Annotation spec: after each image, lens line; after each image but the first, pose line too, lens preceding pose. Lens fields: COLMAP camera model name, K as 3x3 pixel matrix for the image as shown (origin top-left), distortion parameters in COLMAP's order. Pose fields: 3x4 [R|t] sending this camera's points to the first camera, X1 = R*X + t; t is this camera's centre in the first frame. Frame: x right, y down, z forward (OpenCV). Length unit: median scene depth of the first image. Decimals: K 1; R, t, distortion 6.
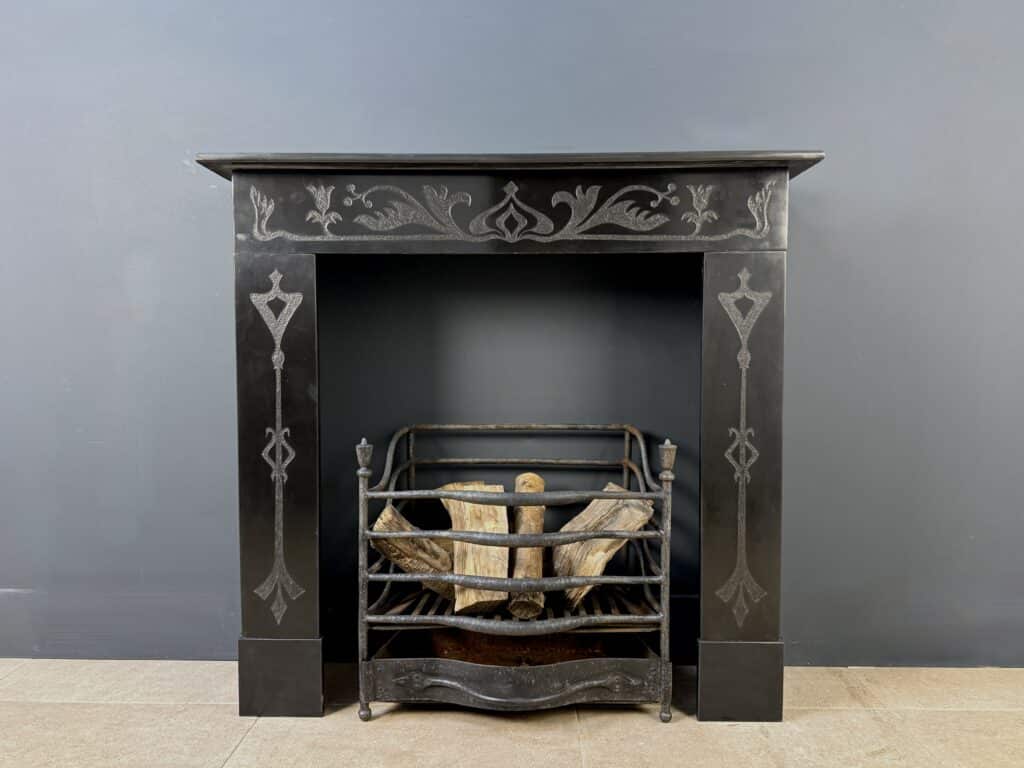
lens RADIAL K [[781.7, 0, 515.5], [0, 781.7, 394.0], [0, 0, 1]] dist [0.075203, -0.124728]
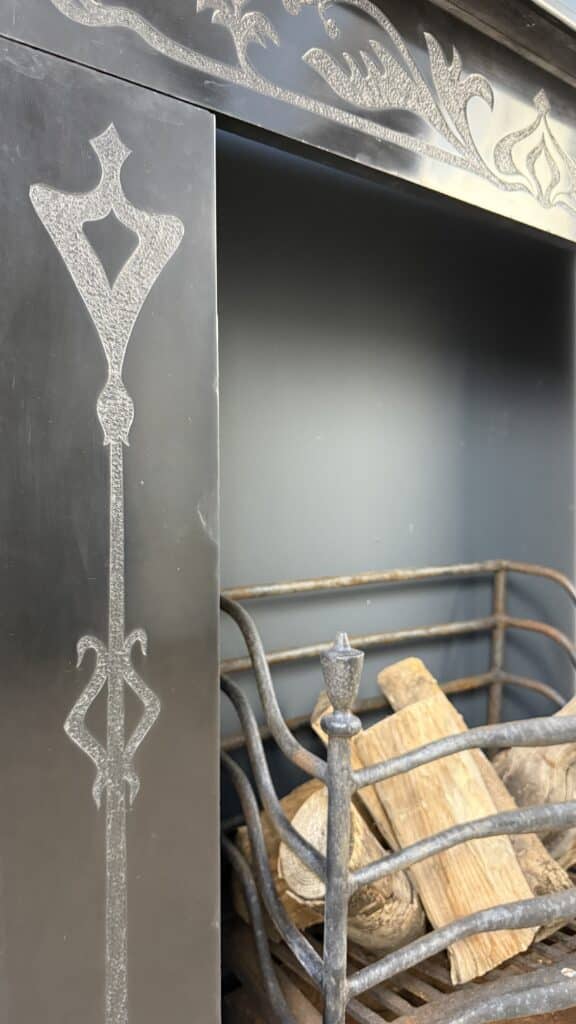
lens RADIAL K [[758.0, 0, 290.2], [0, 758.0, 513.6], [0, 0, 1]] dist [0.027389, -0.062660]
pose [[0.773801, -0.023749, 0.632984, -0.440535], [0.044323, 0.998878, -0.016706, 0.003793], [-0.631876, 0.040982, 0.773985, 0.722262]]
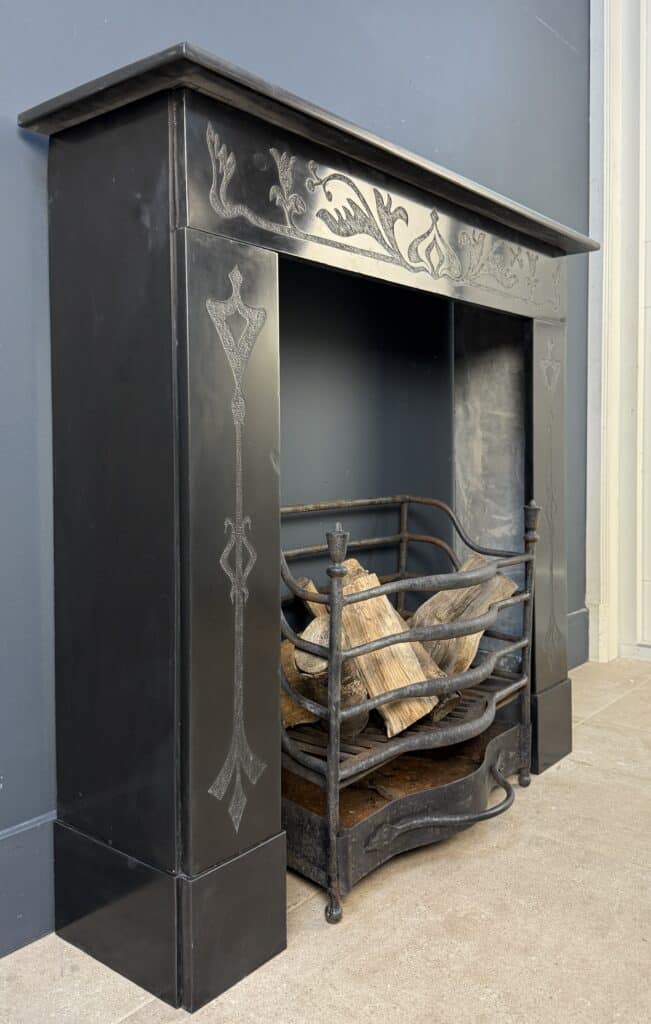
lens RADIAL K [[834.8, 0, 341.6], [0, 834.8, 478.9], [0, 0, 1]] dist [0.073455, -0.093227]
pose [[0.610898, -0.034650, 0.790951, -0.786346], [0.055219, 0.998474, 0.001093, 0.016322], [-0.789782, 0.043008, 0.611879, 0.523977]]
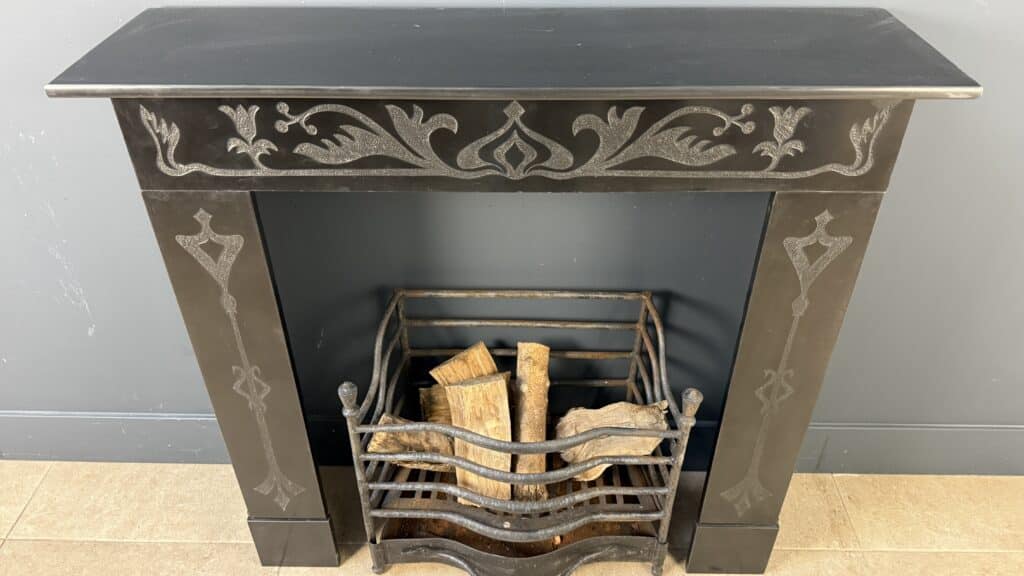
lens RADIAL K [[758.0, 0, 516.3], [0, 758.0, 294.6], [0, 0, 1]] dist [0.027389, -0.062660]
pose [[0.999996, 0.000386, 0.002698, -0.005772], [-0.001821, 0.831316, 0.555796, -0.490379], [-0.002028, -0.555799, 0.831314, 0.349412]]
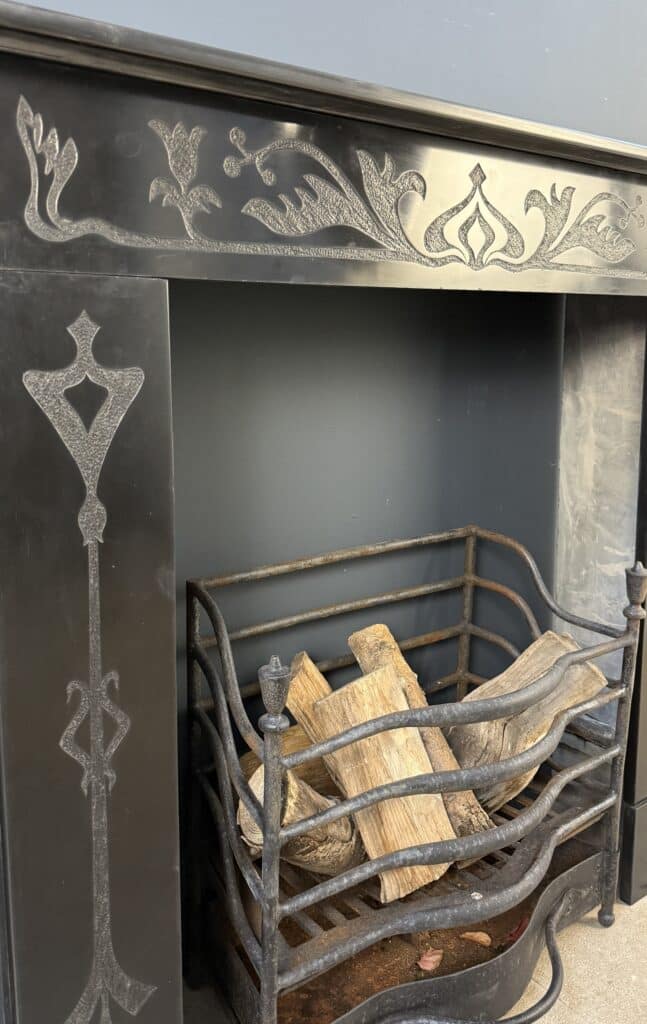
lens RADIAL K [[838.6, 0, 326.9], [0, 838.6, 448.8], [0, 0, 1]] dist [0.060632, -0.108717]
pose [[0.792021, -0.085096, 0.604534, -0.475166], [0.035037, 0.994942, 0.094147, -0.123070], [-0.609488, -0.053386, 0.790996, 0.558525]]
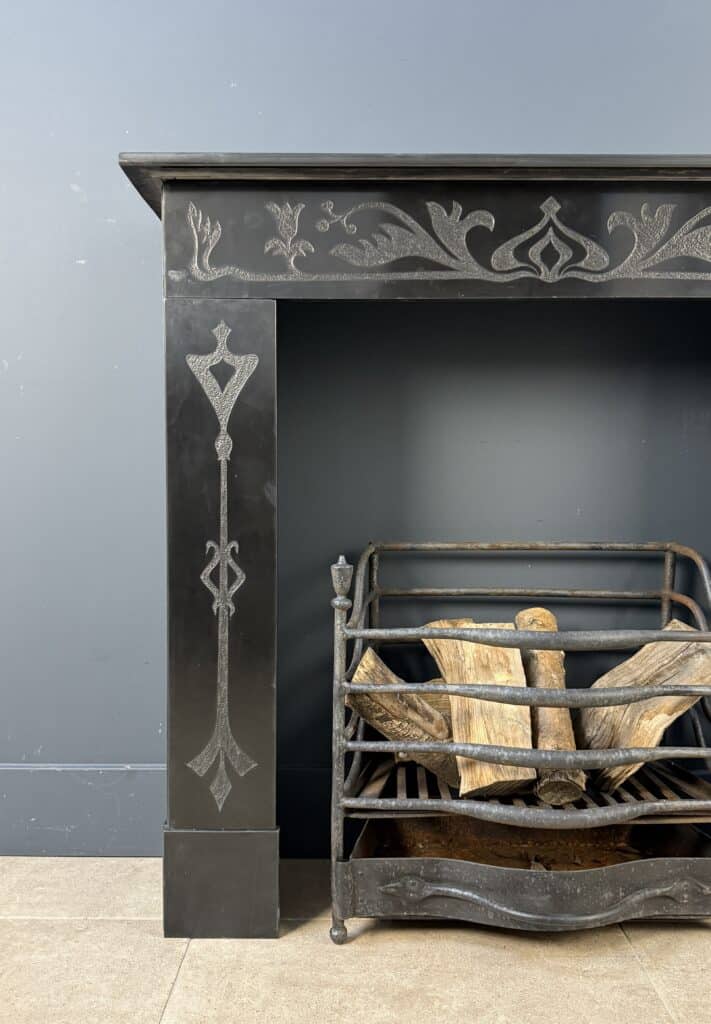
lens RADIAL K [[901.9, 0, 341.1], [0, 901.9, 547.5], [0, 0, 1]] dist [0.125499, -0.220604]
pose [[0.999992, 0.001877, 0.003560, -0.195869], [-0.001909, 0.999956, 0.009152, 0.041380], [-0.003543, -0.009158, 0.999952, 0.160466]]
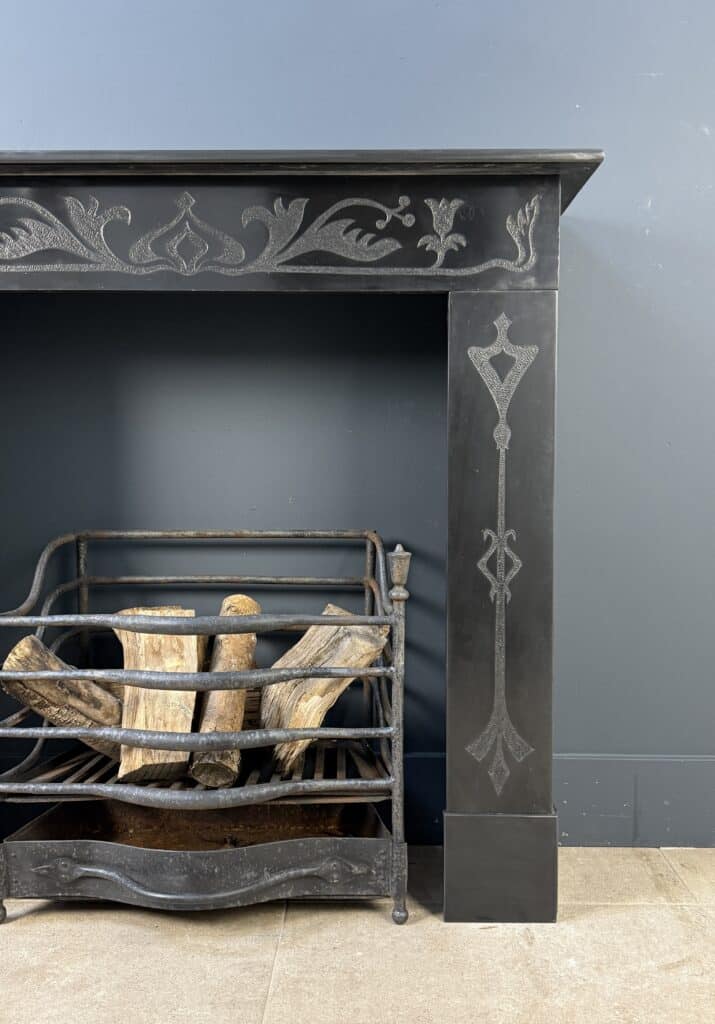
lens RADIAL K [[901.9, 0, 368.2], [0, 901.9, 538.6], [0, 0, 1]] dist [0.125499, -0.220604]
pose [[0.999917, -0.000852, 0.012888, 0.151029], [0.000730, 0.999955, 0.009460, 0.043957], [-0.012895, -0.009450, 0.999872, 0.139285]]
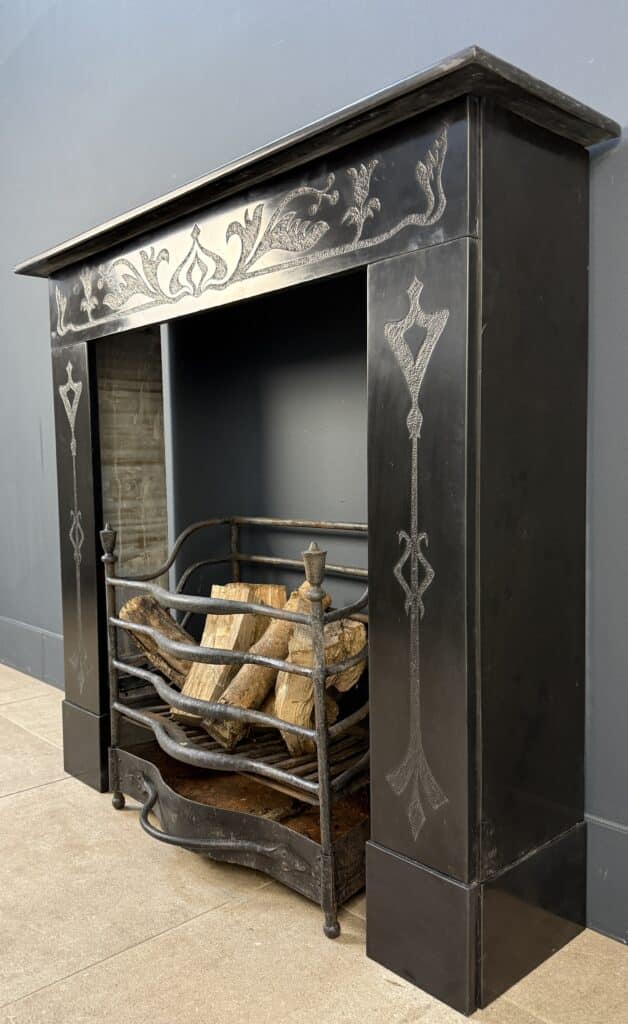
lens RADIAL K [[796.8, 0, 286.6], [0, 796.8, 522.7], [0, 0, 1]] dist [0.072656, -0.024876]
pose [[0.671081, 0.039917, -0.740309, 0.699045], [-0.025281, 0.999201, 0.030959, 0.018503], [0.740953, -0.002061, 0.671554, 0.485539]]
